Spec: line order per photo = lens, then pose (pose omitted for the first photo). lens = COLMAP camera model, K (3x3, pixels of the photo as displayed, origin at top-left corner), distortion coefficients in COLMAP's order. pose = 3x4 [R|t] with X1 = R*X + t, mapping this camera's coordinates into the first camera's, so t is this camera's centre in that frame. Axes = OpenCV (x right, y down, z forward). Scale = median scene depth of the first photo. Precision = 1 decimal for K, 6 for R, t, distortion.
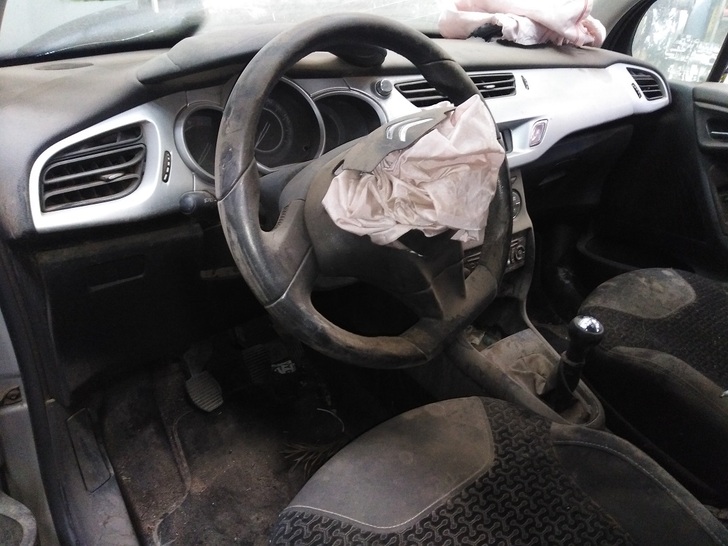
lens RADIAL K [[558.0, 0, 364.0], [0, 558.0, 273.0], [0, 0, 1]] dist [0.001909, 0.000548]
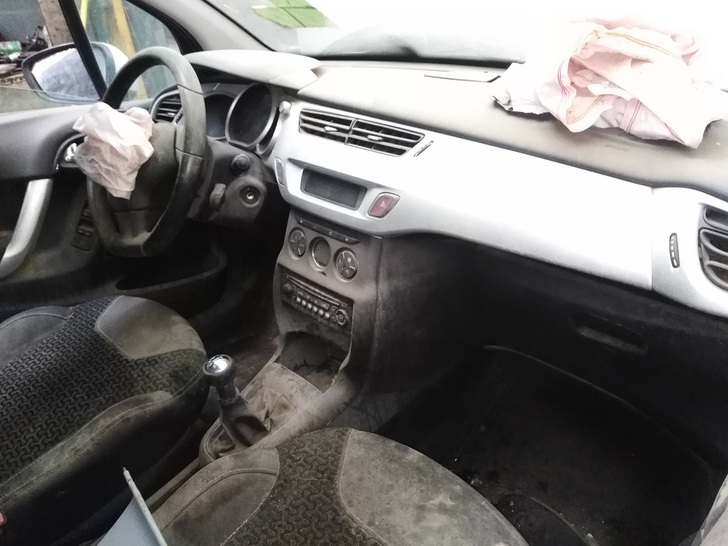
lens RADIAL K [[545.7, 0, 364.0], [0, 545.7, 273.0], [0, 0, 1]] dist [-0.003370, -0.001077]
pose [[0.134853, 0.449134, -0.883229, 1.298092], [-0.423846, 0.831853, 0.358295, -0.541527], [0.895639, 0.326036, 0.302541, 0.922103]]
